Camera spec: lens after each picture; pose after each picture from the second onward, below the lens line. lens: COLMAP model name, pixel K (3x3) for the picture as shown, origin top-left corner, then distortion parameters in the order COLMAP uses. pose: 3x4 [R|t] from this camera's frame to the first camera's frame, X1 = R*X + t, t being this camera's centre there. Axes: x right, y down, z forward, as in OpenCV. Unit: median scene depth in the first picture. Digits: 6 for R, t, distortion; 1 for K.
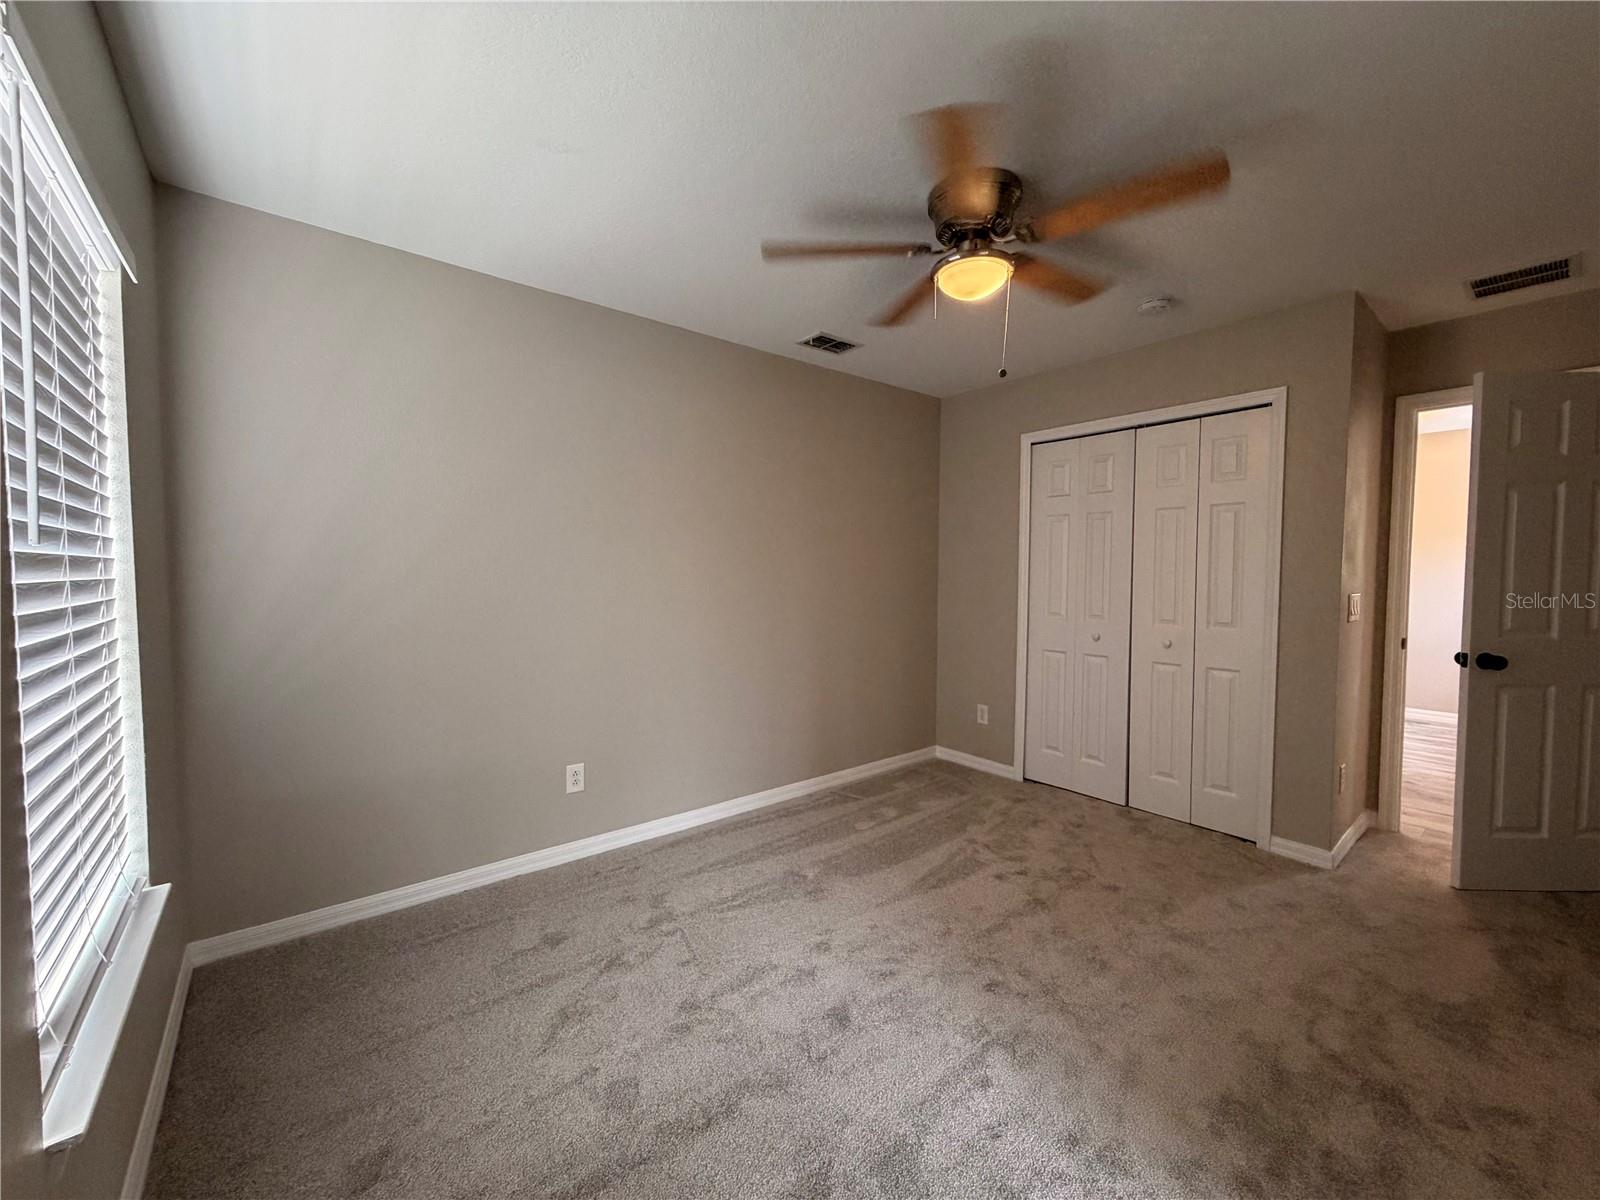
lens RADIAL K [[636.1, 0, 794.1], [0, 636.1, 599.4], [0, 0, 1]] dist [-0.000089, -0.000025]
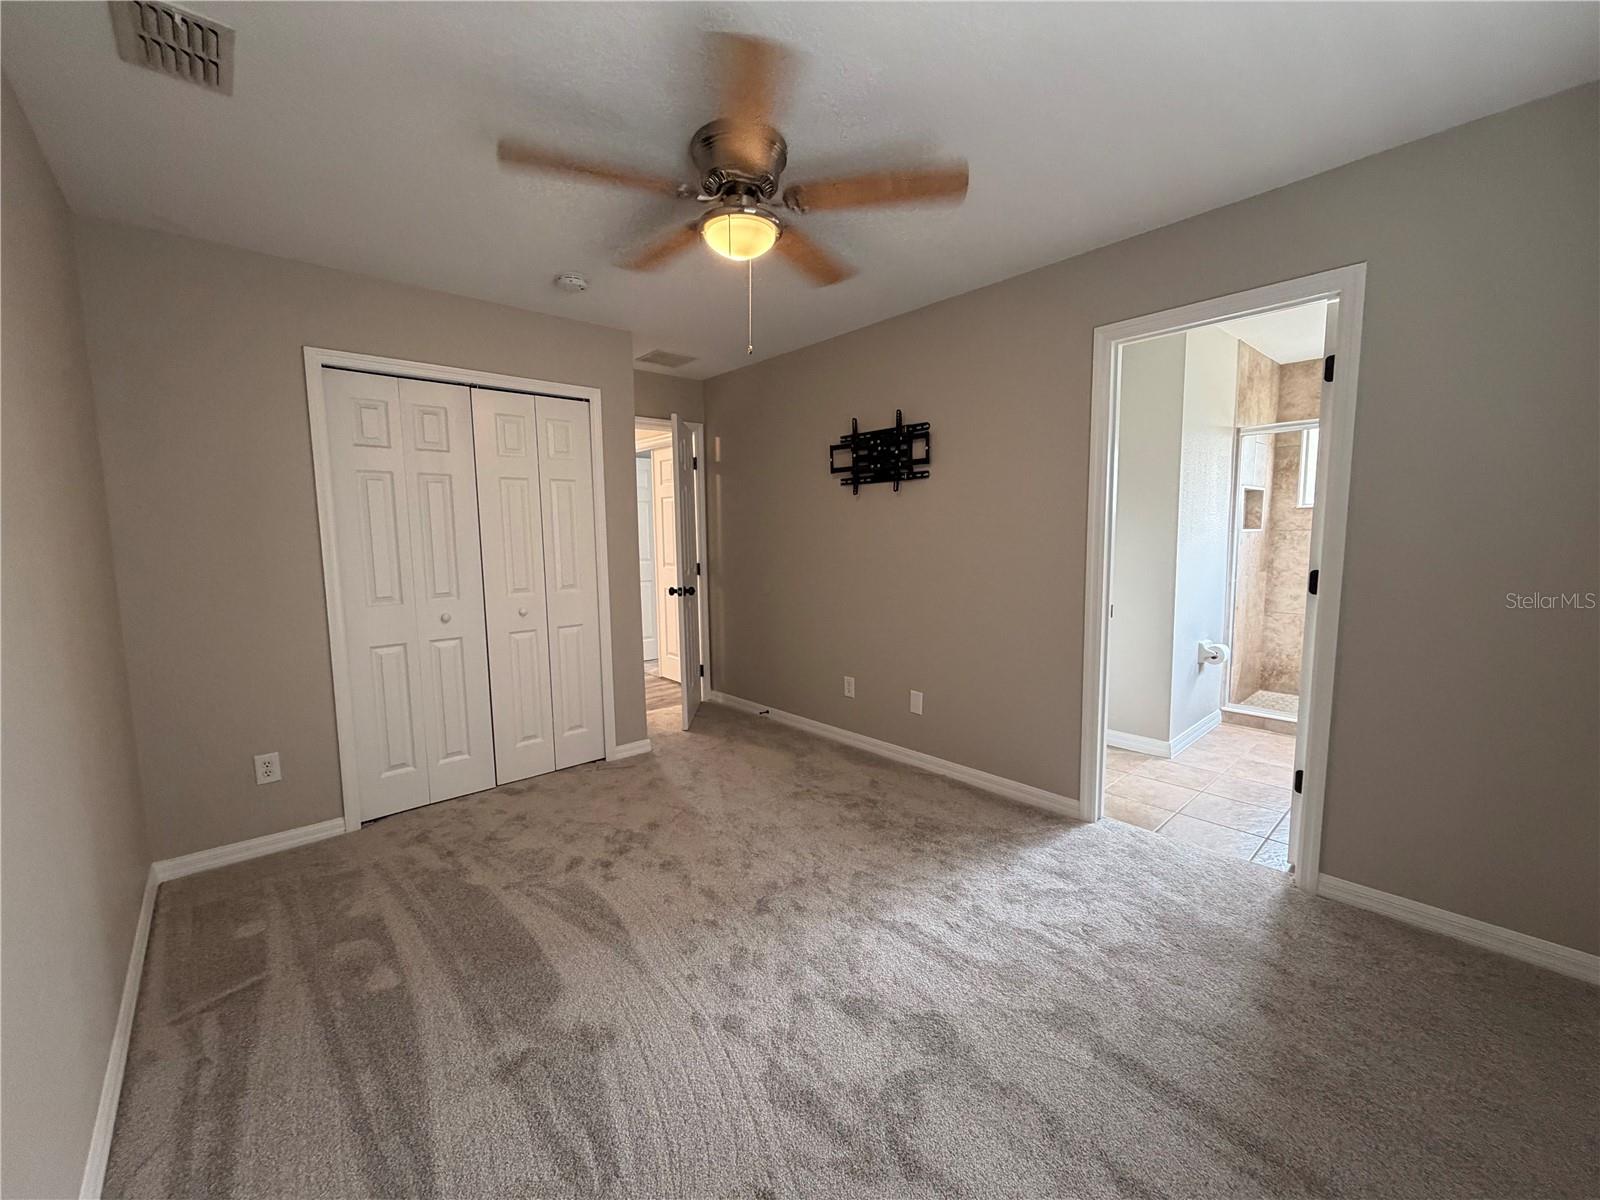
lens RADIAL K [[636.1, 0, 794.1], [0, 636.1, 599.4], [0, 0, 1]] dist [-0.000089, -0.000025]
pose [[-0.053439, -0.106602, 0.992865, -0.500713], [0.059389, 0.992186, 0.109725, -0.040723], [-0.996804, 0.064829, -0.046690, 0.678800]]
